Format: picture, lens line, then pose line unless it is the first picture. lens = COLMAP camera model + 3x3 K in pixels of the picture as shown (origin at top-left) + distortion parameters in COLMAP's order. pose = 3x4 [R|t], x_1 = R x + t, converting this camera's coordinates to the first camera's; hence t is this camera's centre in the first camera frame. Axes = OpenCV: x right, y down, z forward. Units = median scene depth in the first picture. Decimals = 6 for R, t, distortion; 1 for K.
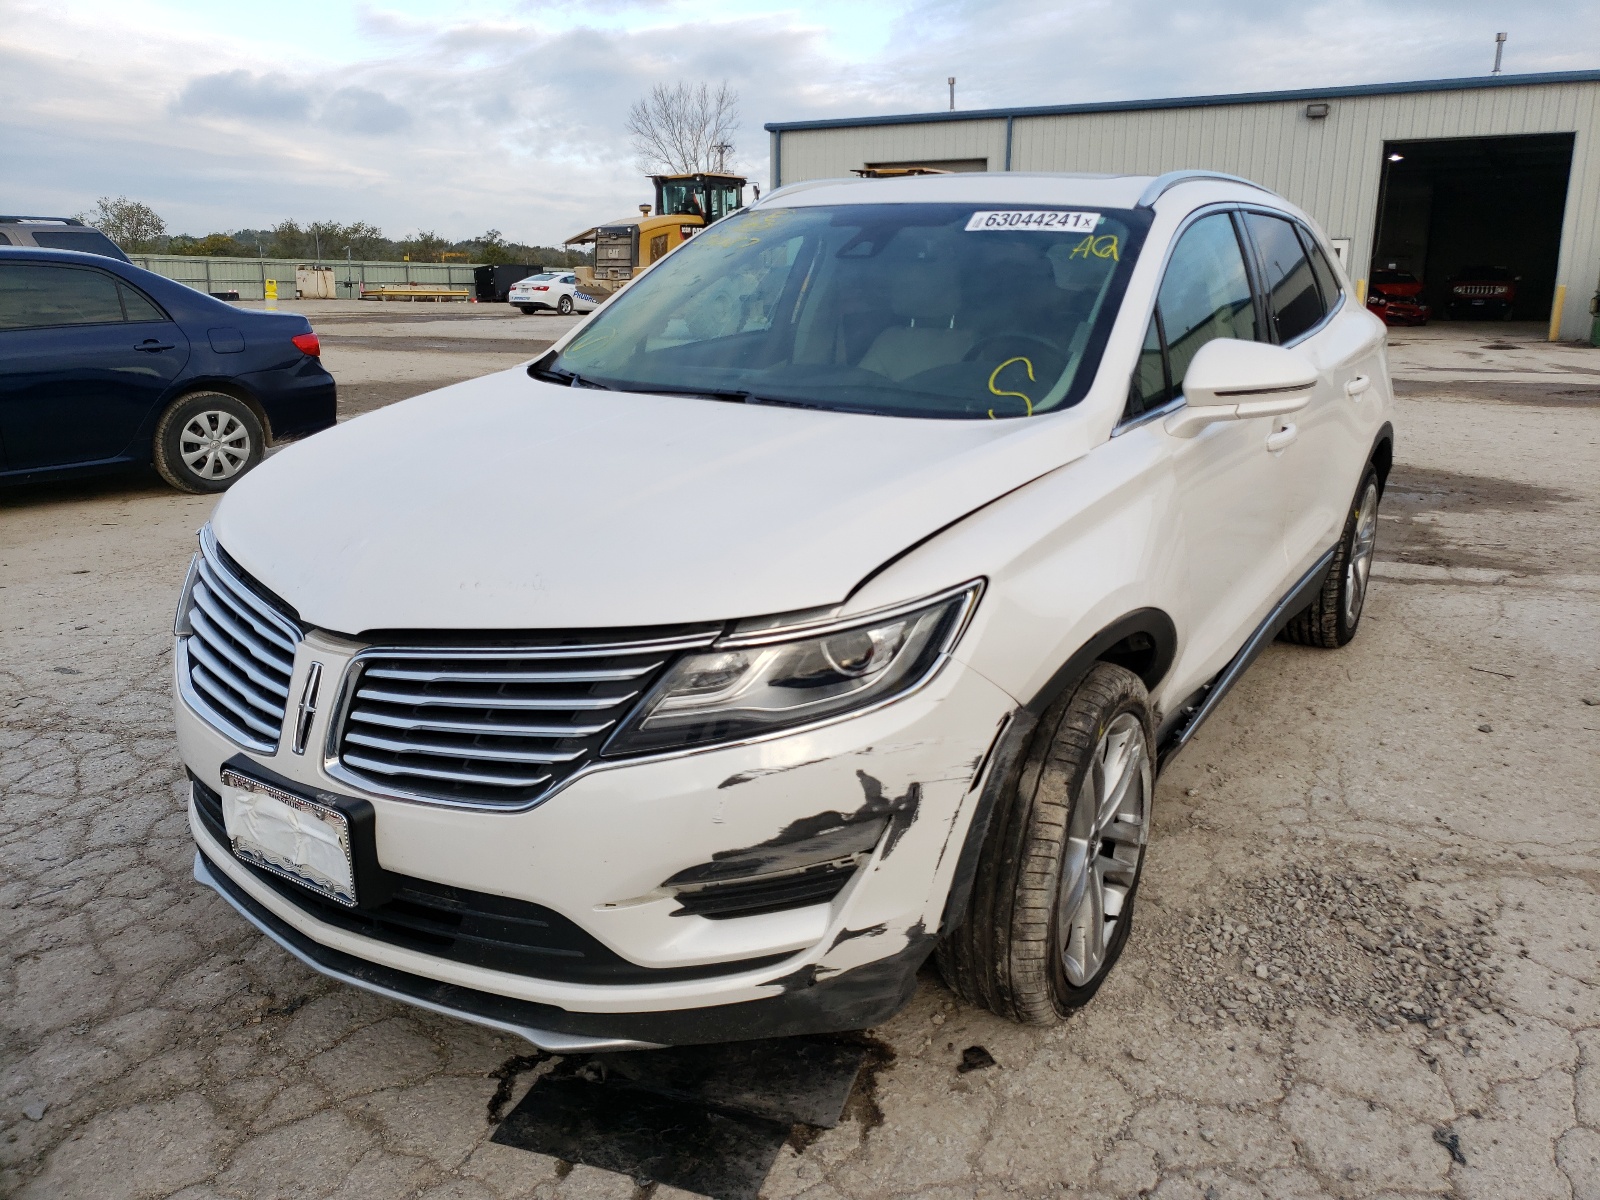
lens RADIAL K [[1214.1, 0, 800.2], [0, 1214.1, 594.0], [0, 0, 1]] dist [-0.002664, -0.002094]
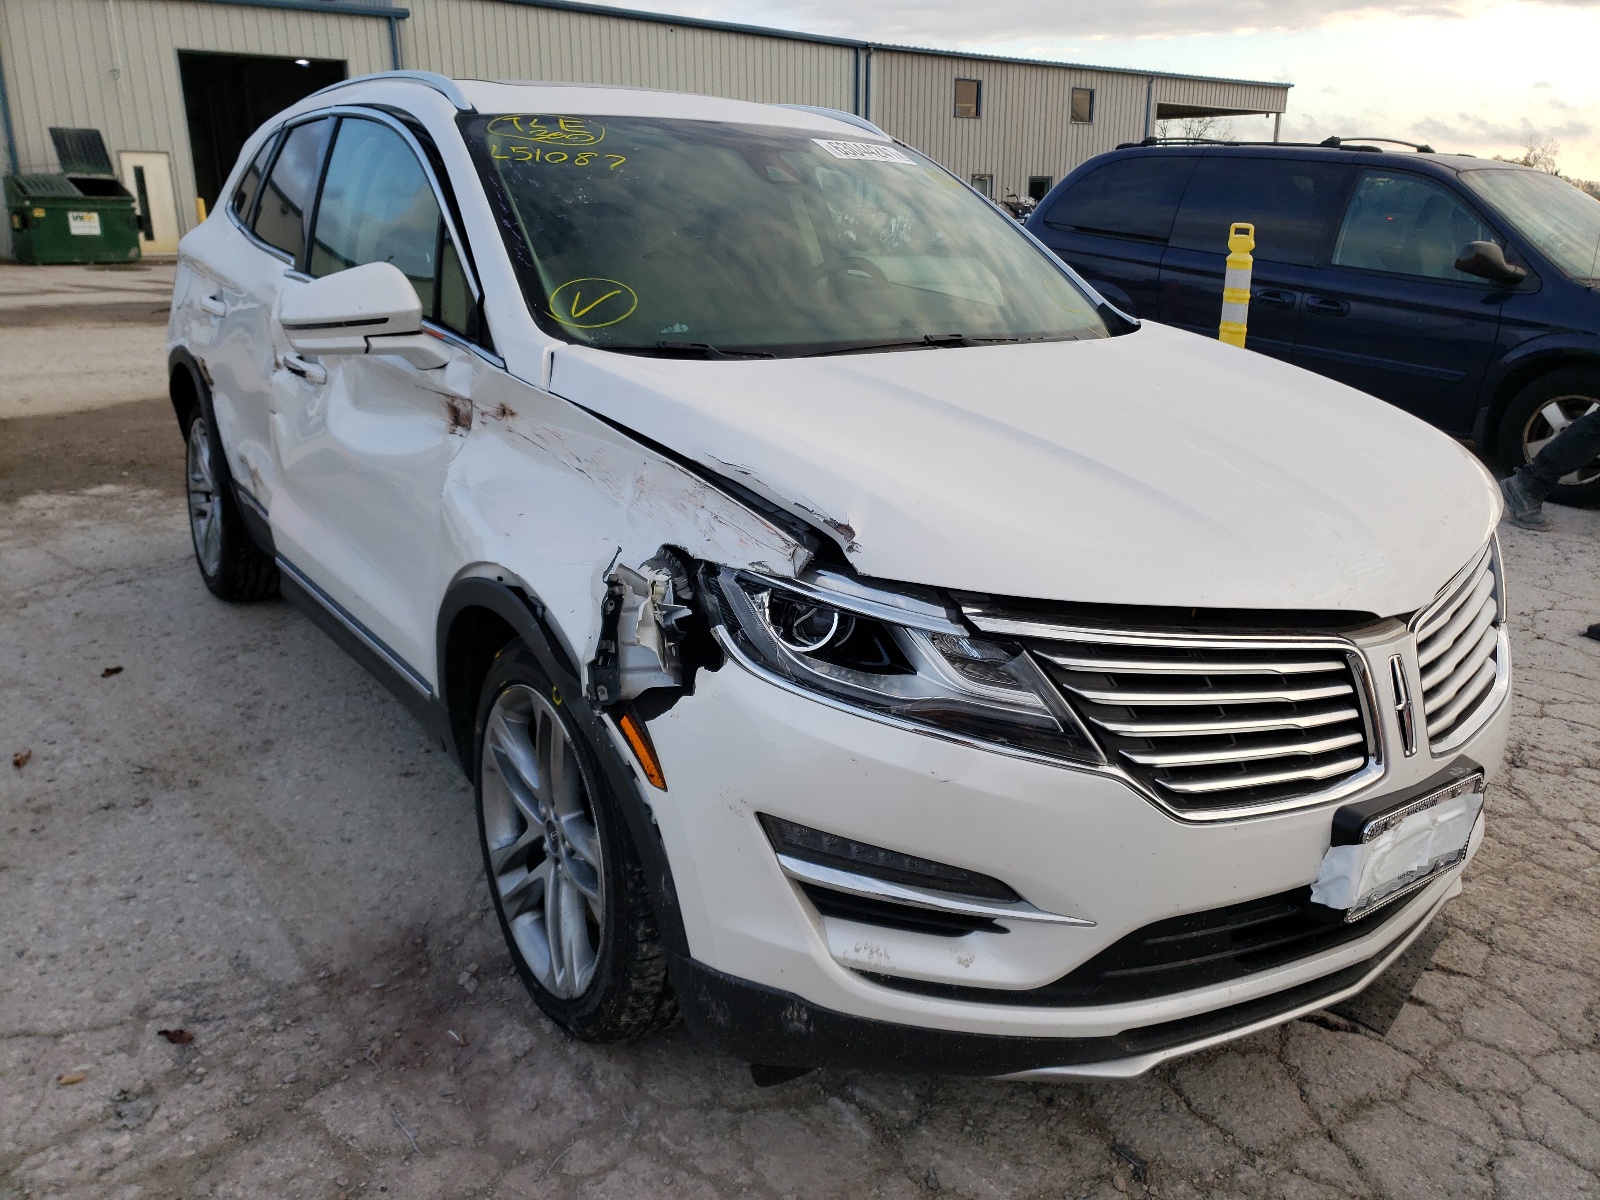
lens RADIAL K [[1214.1, 0, 800.0], [0, 1214.1, 605.1], [0, 0, 1]] dist [-0.002664, -0.002094]
pose [[0.384691, -0.295896, 0.874333, -0.889768], [0.231303, 0.947906, 0.219025, -0.184092], [-0.893595, 0.117979, 0.433093, 0.661615]]
